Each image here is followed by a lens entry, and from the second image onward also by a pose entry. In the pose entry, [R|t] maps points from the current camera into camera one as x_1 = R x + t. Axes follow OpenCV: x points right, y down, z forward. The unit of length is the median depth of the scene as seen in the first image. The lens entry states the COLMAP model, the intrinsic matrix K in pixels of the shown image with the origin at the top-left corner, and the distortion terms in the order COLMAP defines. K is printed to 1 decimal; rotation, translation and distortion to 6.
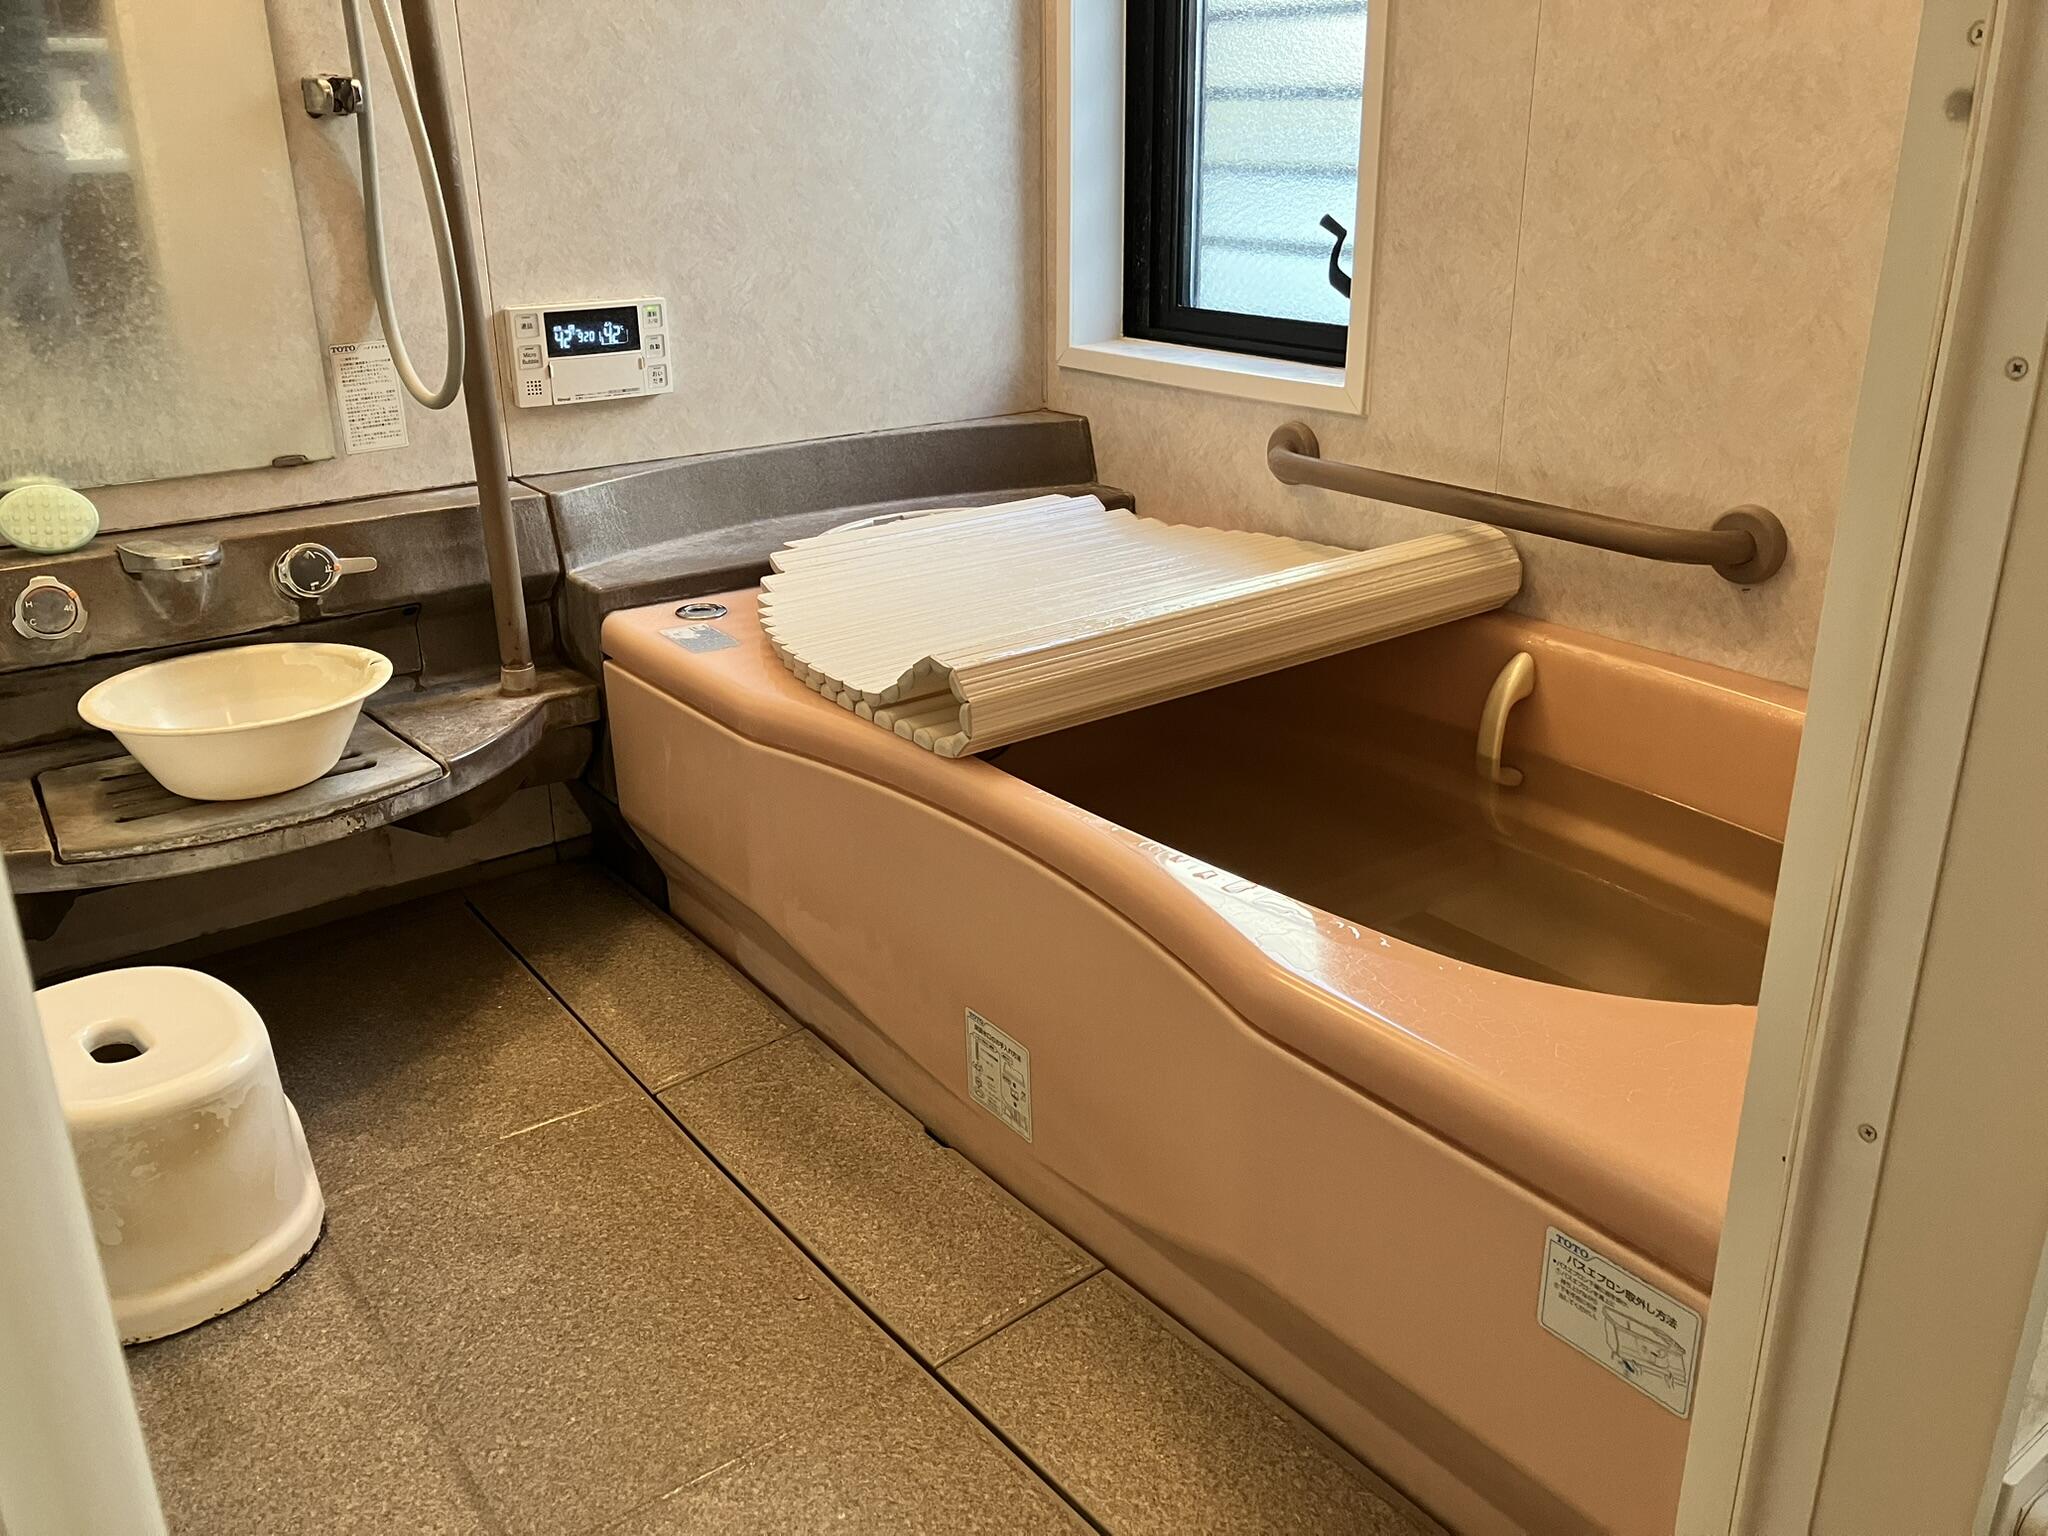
lens RADIAL K [[1672.7, 0, 1018.8], [0, 1672.7, 756.5], [0, 0, 1]] dist [0.017874, -0.014623]
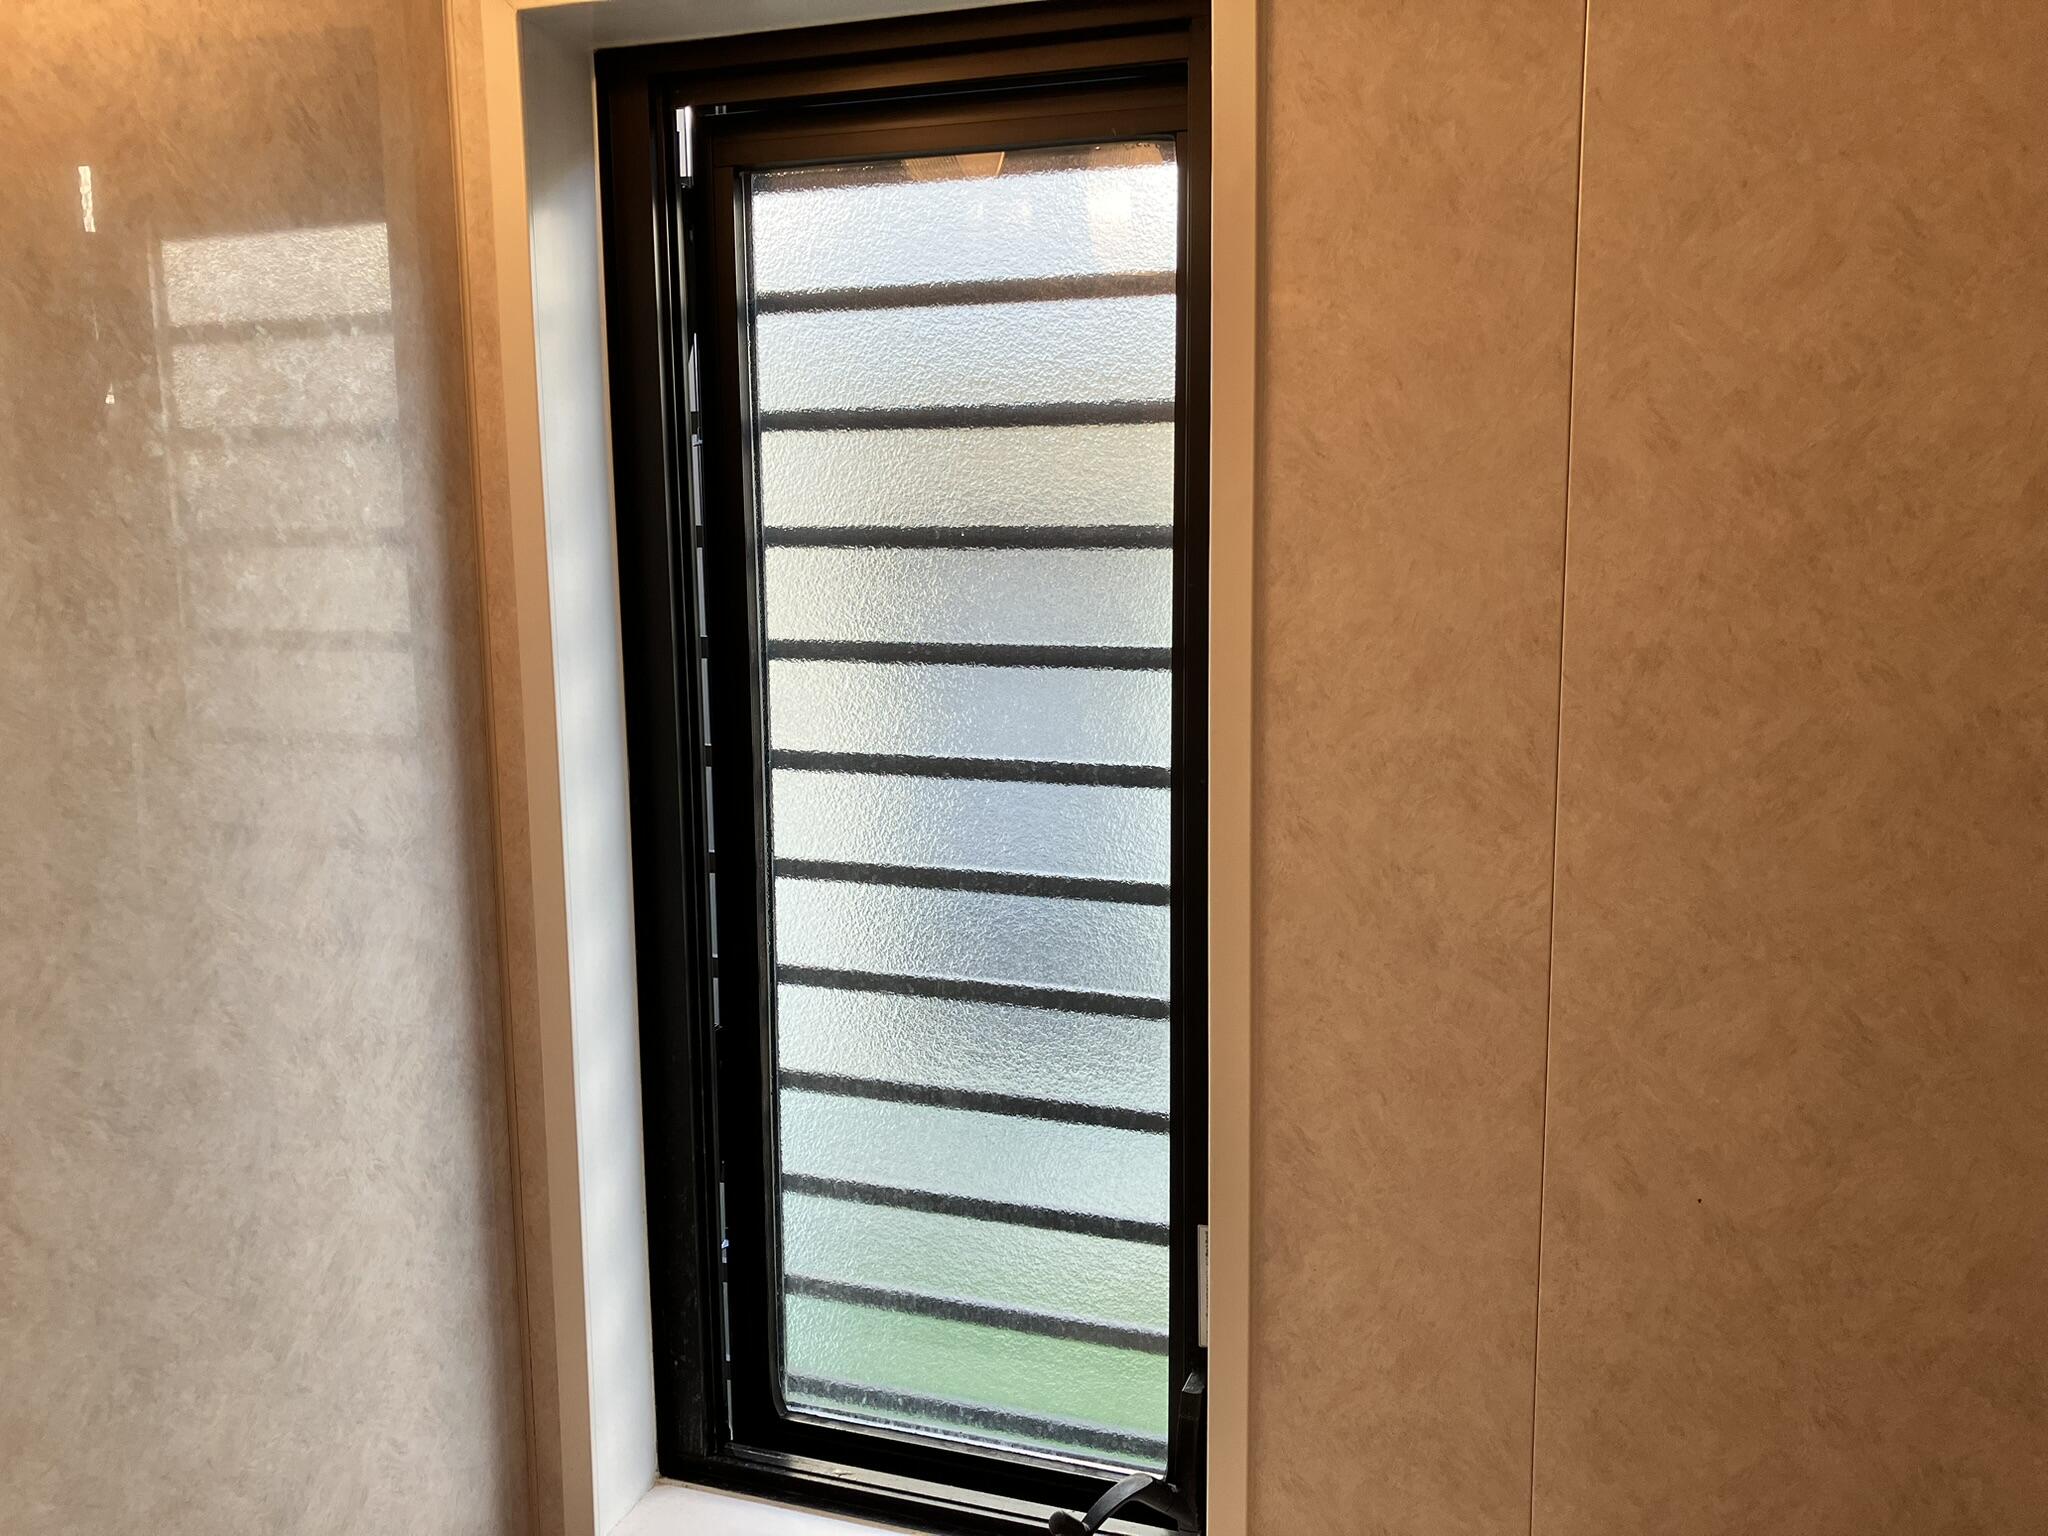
lens RADIAL K [[1672.7, 0, 1024.5], [0, 1672.7, 767.8], [0, 0, 1]] dist [0.017874, -0.014623]
pose [[0.832781, -0.080510, 0.547717, -0.189946], [0.198109, 0.967190, -0.159048, -0.261291], [-0.516942, 0.240960, 0.821407, 0.577936]]
